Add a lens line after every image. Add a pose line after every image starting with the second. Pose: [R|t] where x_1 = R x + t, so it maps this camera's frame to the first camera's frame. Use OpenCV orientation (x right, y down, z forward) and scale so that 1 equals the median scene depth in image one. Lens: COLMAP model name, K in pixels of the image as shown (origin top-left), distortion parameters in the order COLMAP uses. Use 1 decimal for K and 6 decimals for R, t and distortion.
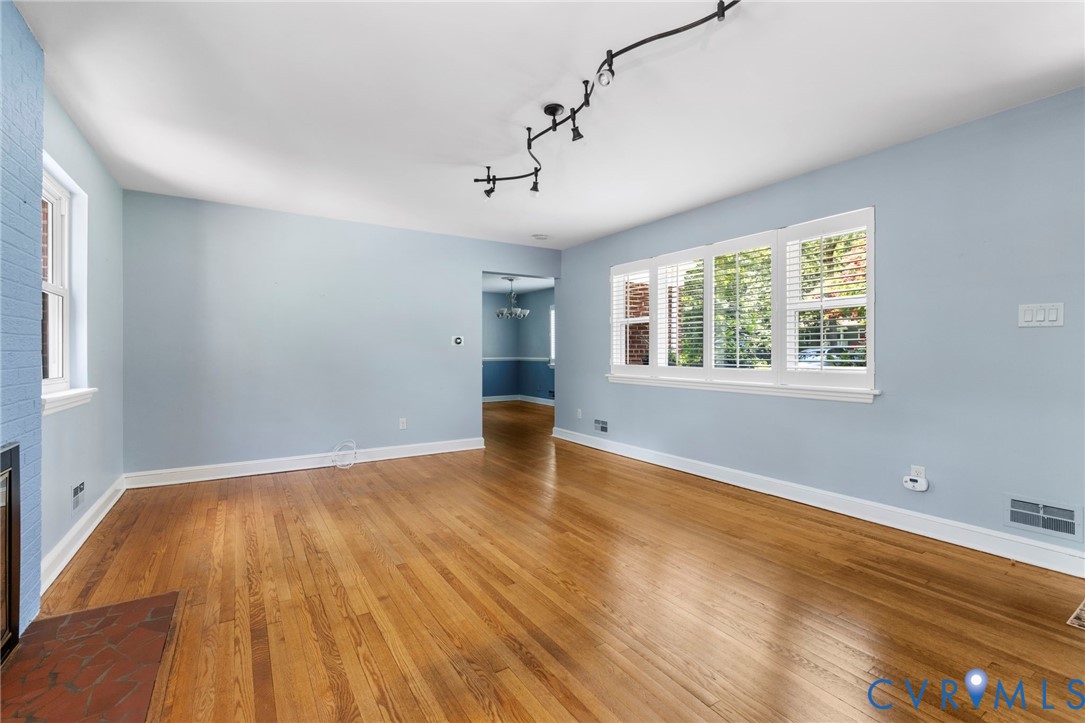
lens RADIAL K [[481.0, 0, 537.3], [0, 481.0, 346.2], [0, 0, 1]] dist [-0.012085, 0.000203]
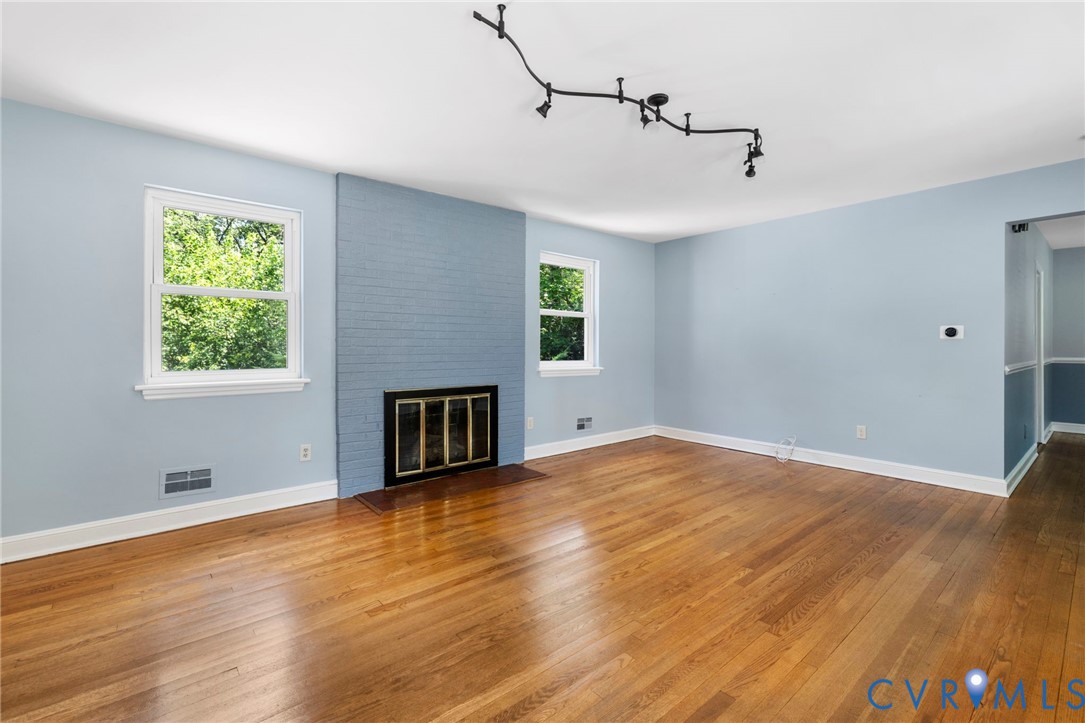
lens RADIAL K [[481.0, 0, 537.3], [0, 481.0, 346.2], [0, 0, 1]] dist [-0.012085, 0.000203]
pose [[0.113631, 0.000296, -0.993523, 0.869580], [0.009691, 0.999952, 0.001406, 0.003447], [0.993476, -0.009788, 0.113623, 0.578805]]
